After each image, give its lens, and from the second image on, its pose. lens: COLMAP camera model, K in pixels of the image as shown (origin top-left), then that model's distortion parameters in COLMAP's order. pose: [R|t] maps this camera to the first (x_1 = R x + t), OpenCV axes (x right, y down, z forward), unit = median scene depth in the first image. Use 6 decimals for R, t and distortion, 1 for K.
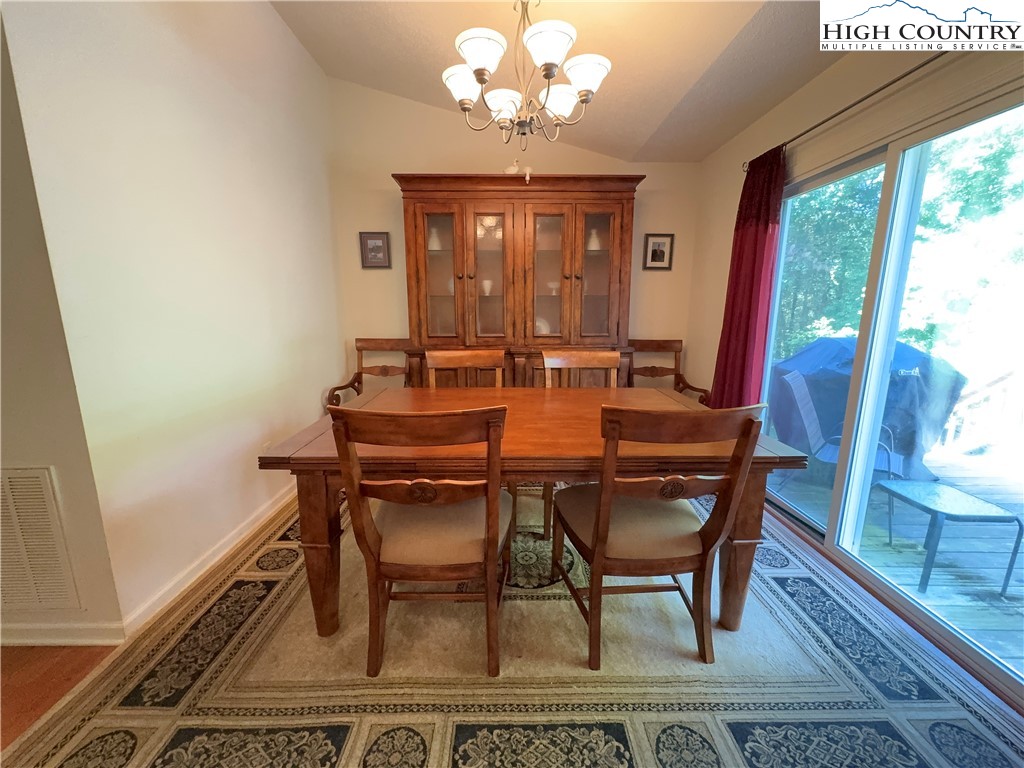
lens RADIAL K [[407.8, 0, 512.0], [0, 407.8, 384.0], [0, 0, 1]] dist [-0.007989, 0.000653]
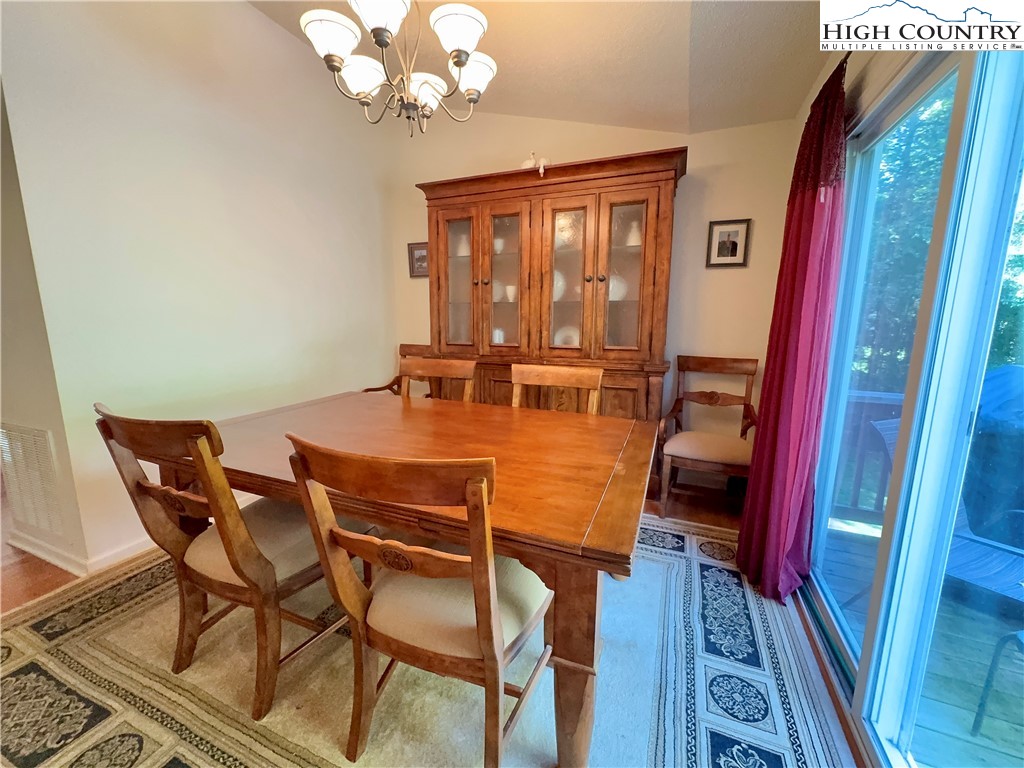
lens RADIAL K [[407.8, 0, 512.0], [0, 407.8, 384.0], [0, 0, 1]] dist [-0.007989, 0.000653]
pose [[0.918598, 0.068495, -0.389211, 0.337441], [-0.077568, 0.996958, -0.007623, -0.025340], [0.387505, 0.037193, 0.921117, 0.159686]]
